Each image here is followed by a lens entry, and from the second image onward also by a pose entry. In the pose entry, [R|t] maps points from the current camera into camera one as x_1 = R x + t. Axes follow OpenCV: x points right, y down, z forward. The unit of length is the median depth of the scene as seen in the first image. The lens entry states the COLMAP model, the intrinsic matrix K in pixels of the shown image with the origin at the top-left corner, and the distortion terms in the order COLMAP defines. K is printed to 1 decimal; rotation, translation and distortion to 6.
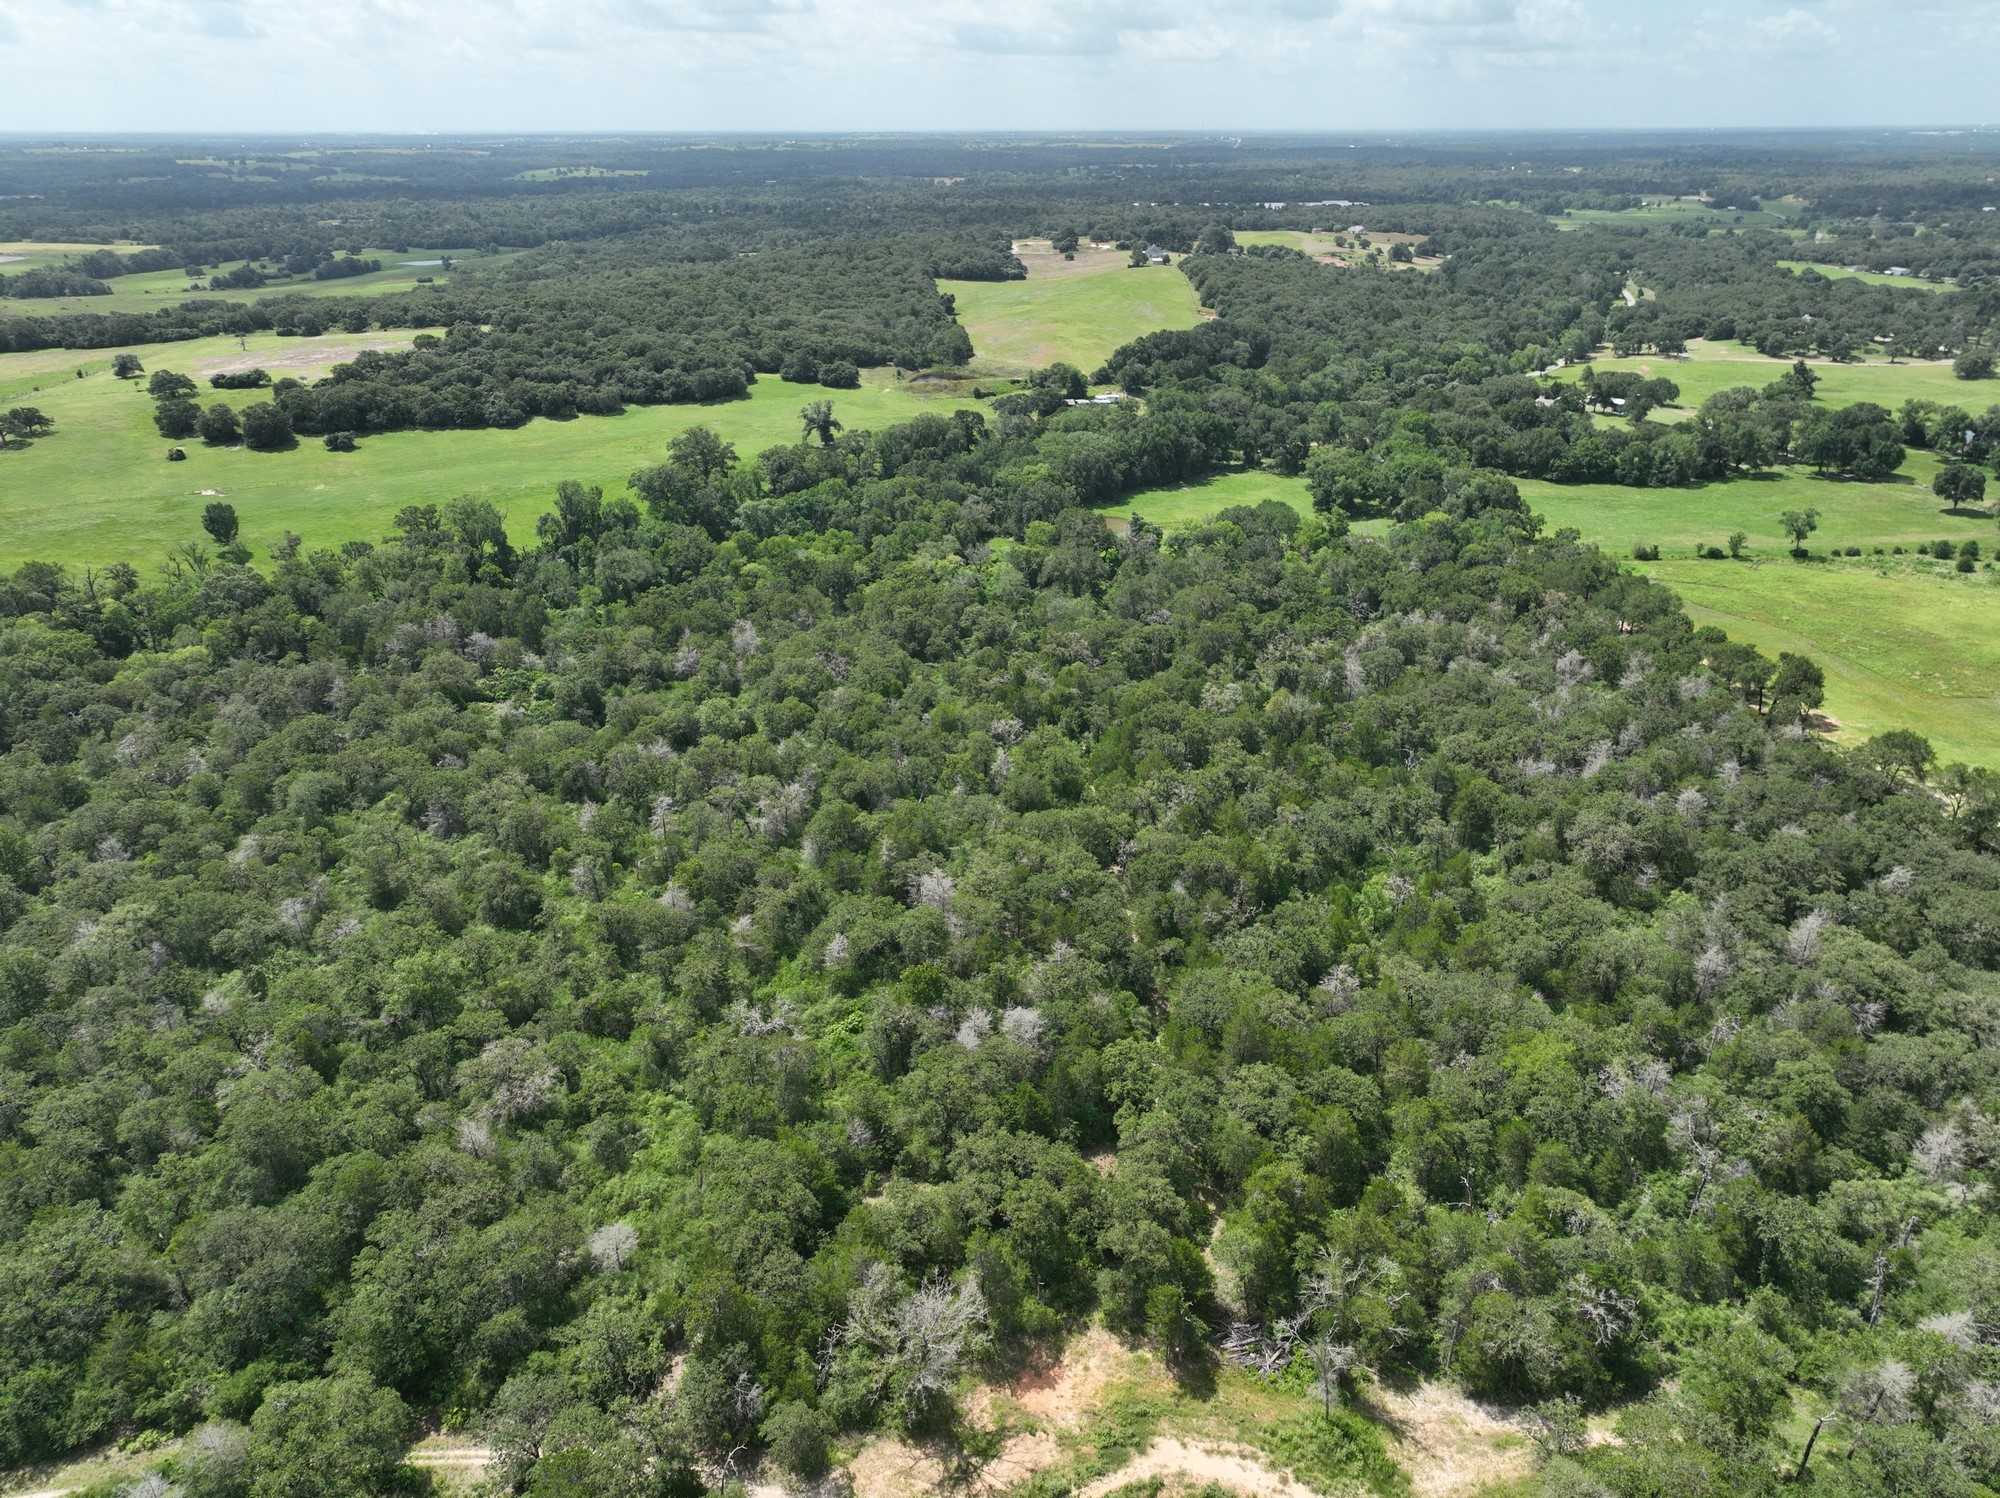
lens RADIAL K [[1409.4, 0, 991.2], [0, 1409.4, 743.4], [0, 0, 1]] dist [-0.005270, 0.024522]
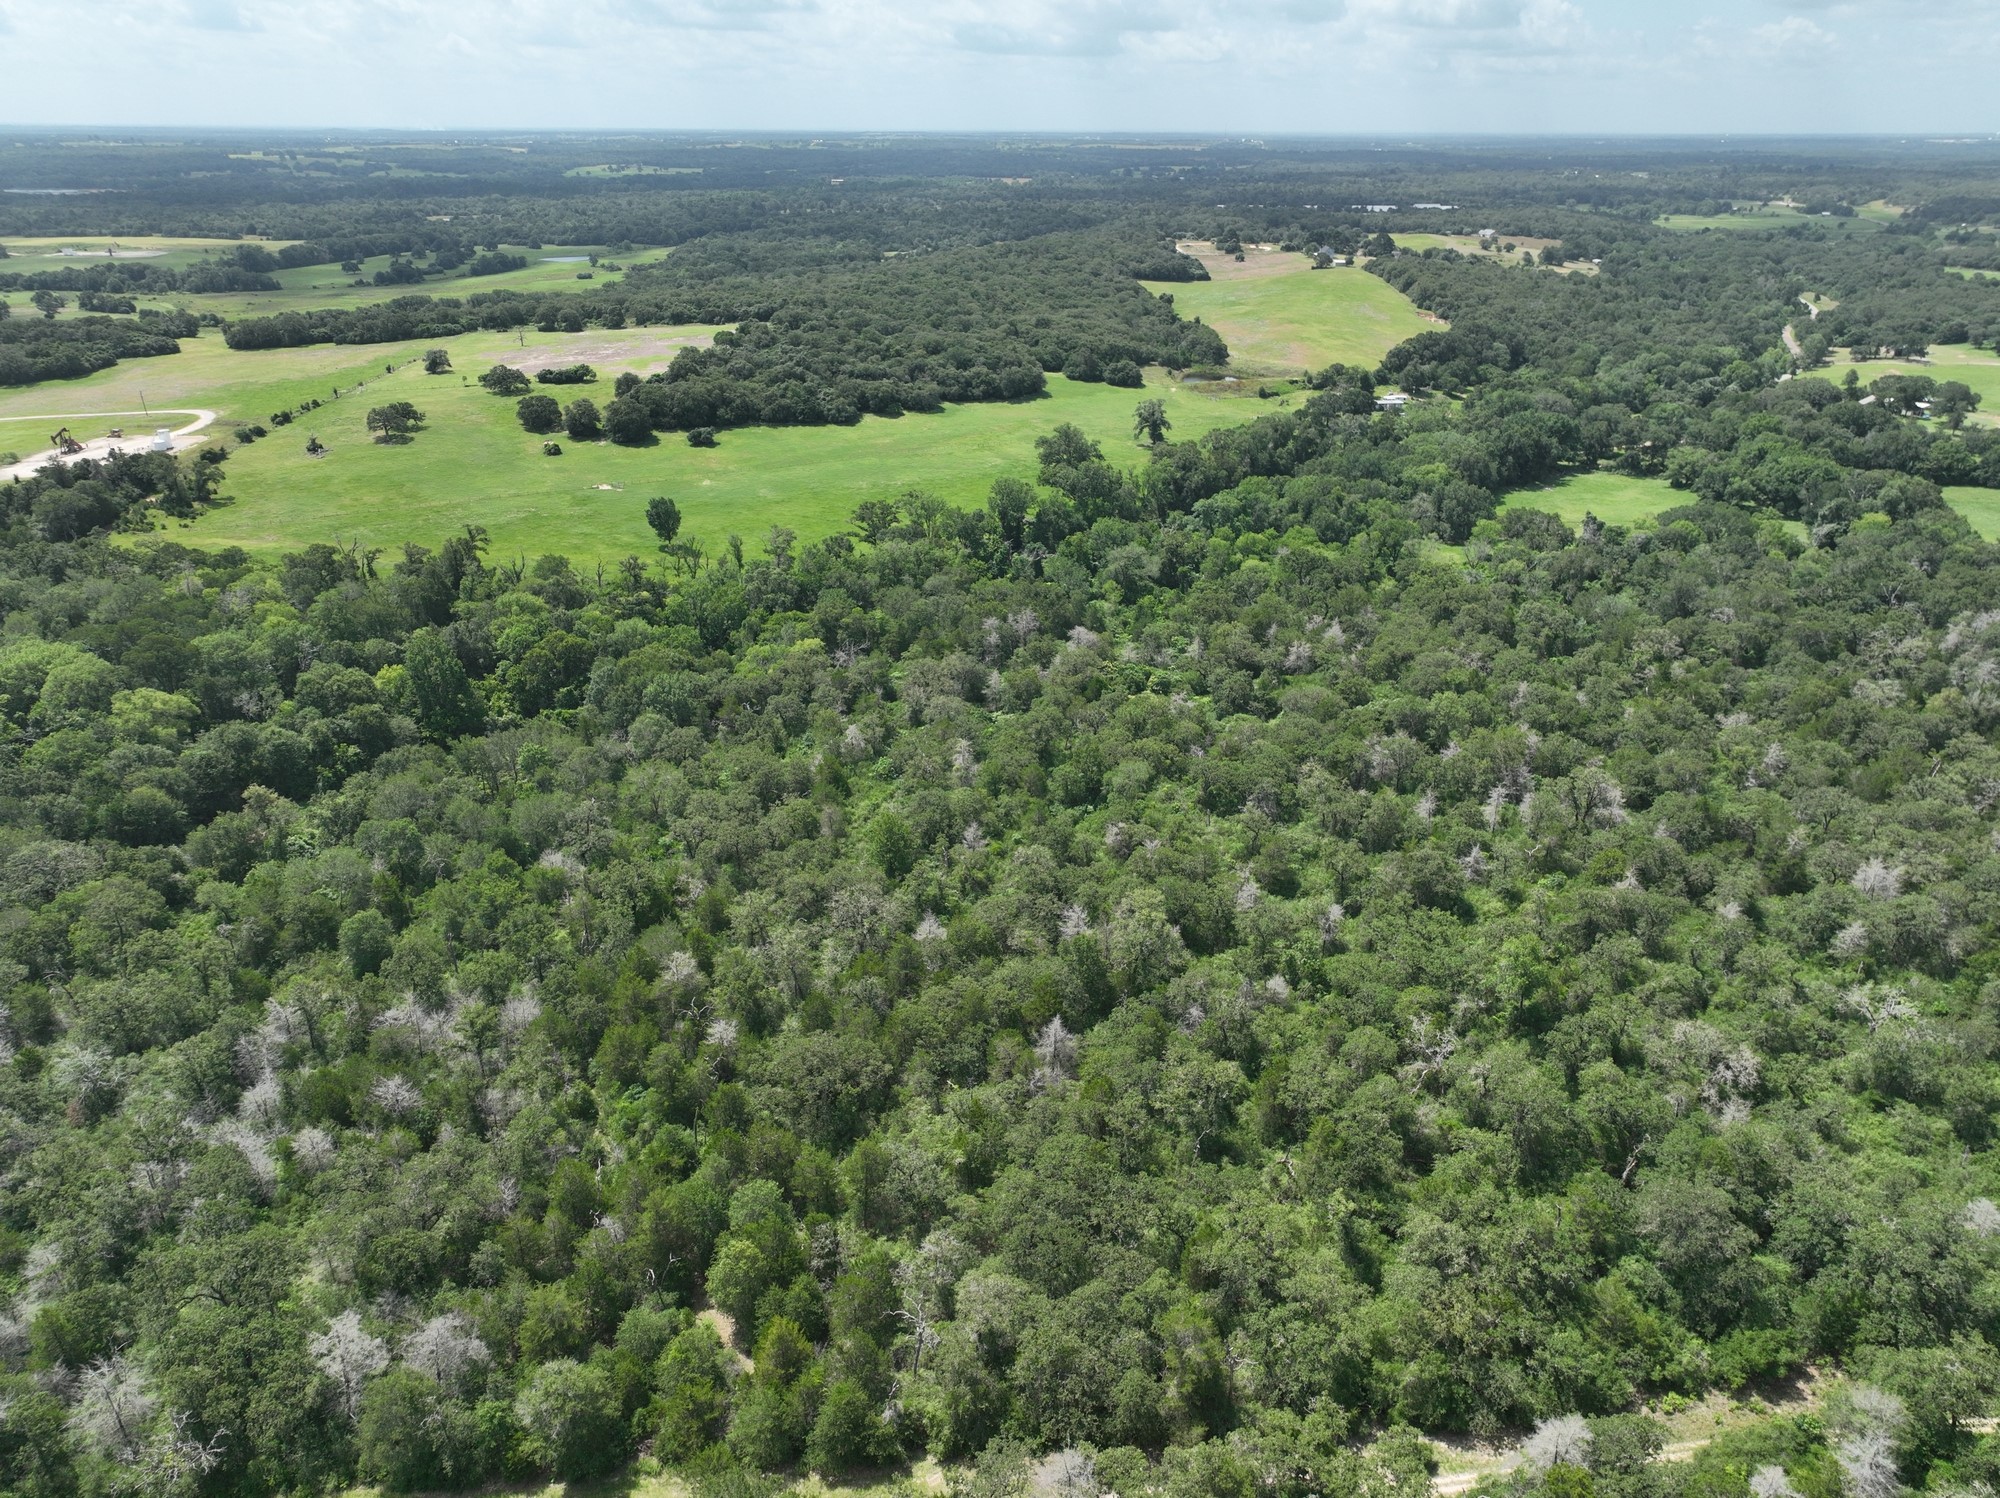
lens RADIAL K [[1409.4, 0, 993.3], [0, 1409.4, 754.6], [0, 0, 1]] dist [-0.005270, 0.024522]
pose [[0.999966, 0.005069, 0.006494, -0.198000], [-0.005111, 0.999967, 0.006335, 0.003136], [-0.006462, -0.006368, 0.999959, -0.003491]]
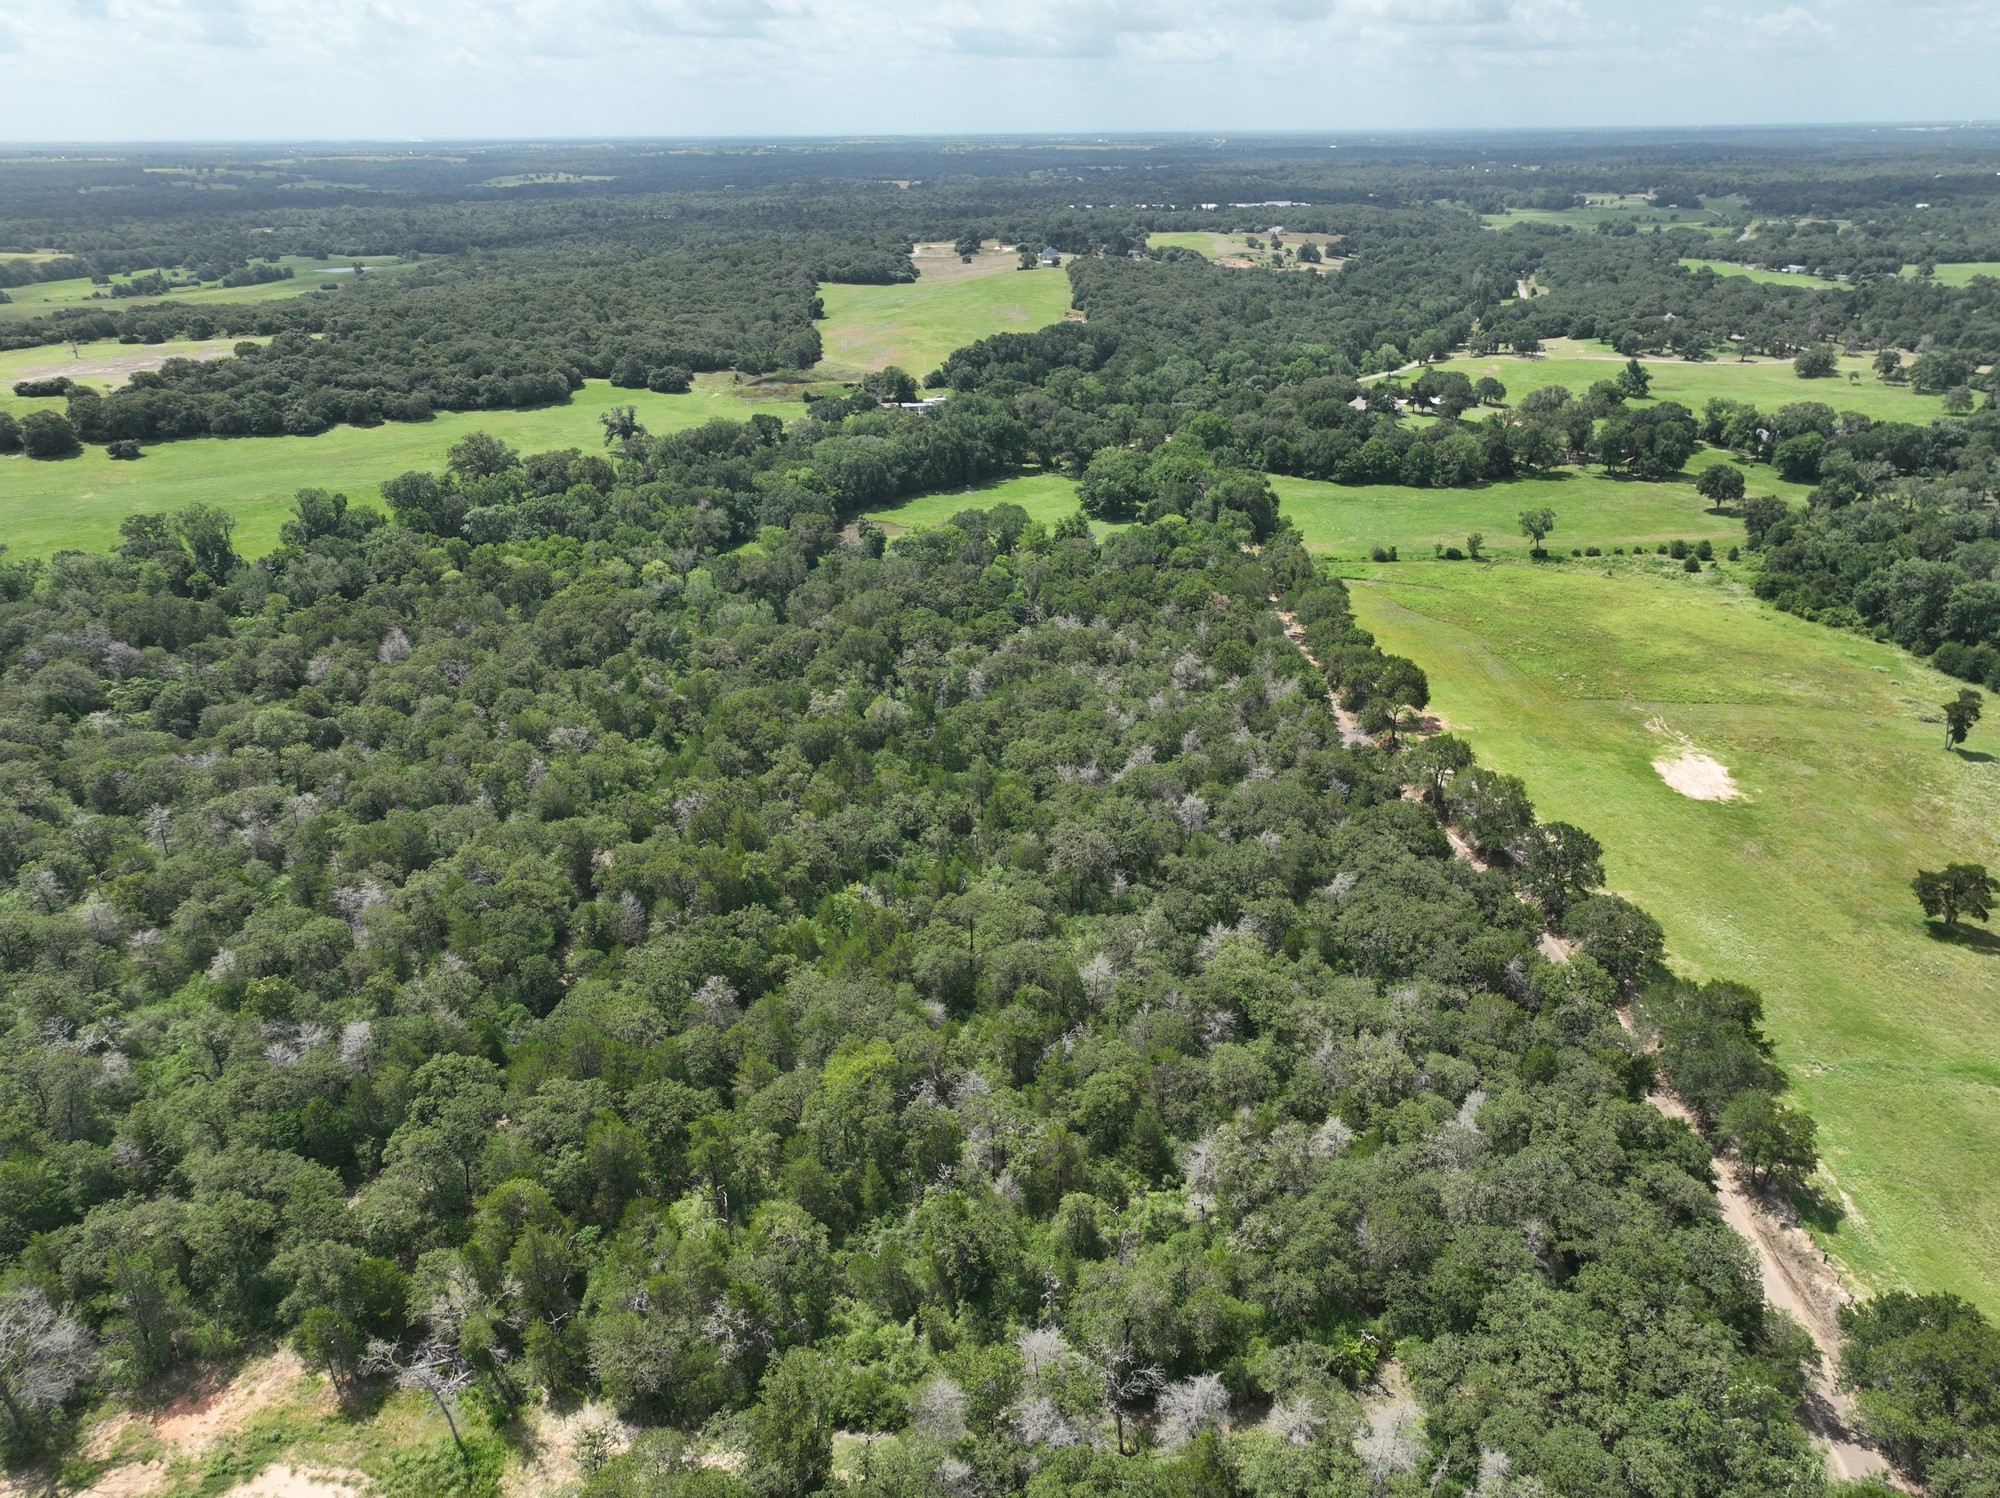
lens RADIAL K [[1409.4, 0, 991.0], [0, 1409.4, 737.2], [0, 0, 1]] dist [-0.005270, 0.024522]
pose [[0.999977, -0.005861, -0.003283, 0.117568], [0.005843, 0.999968, -0.005424, -0.001186], [0.003315, 0.005404, 0.999980, 0.002319]]
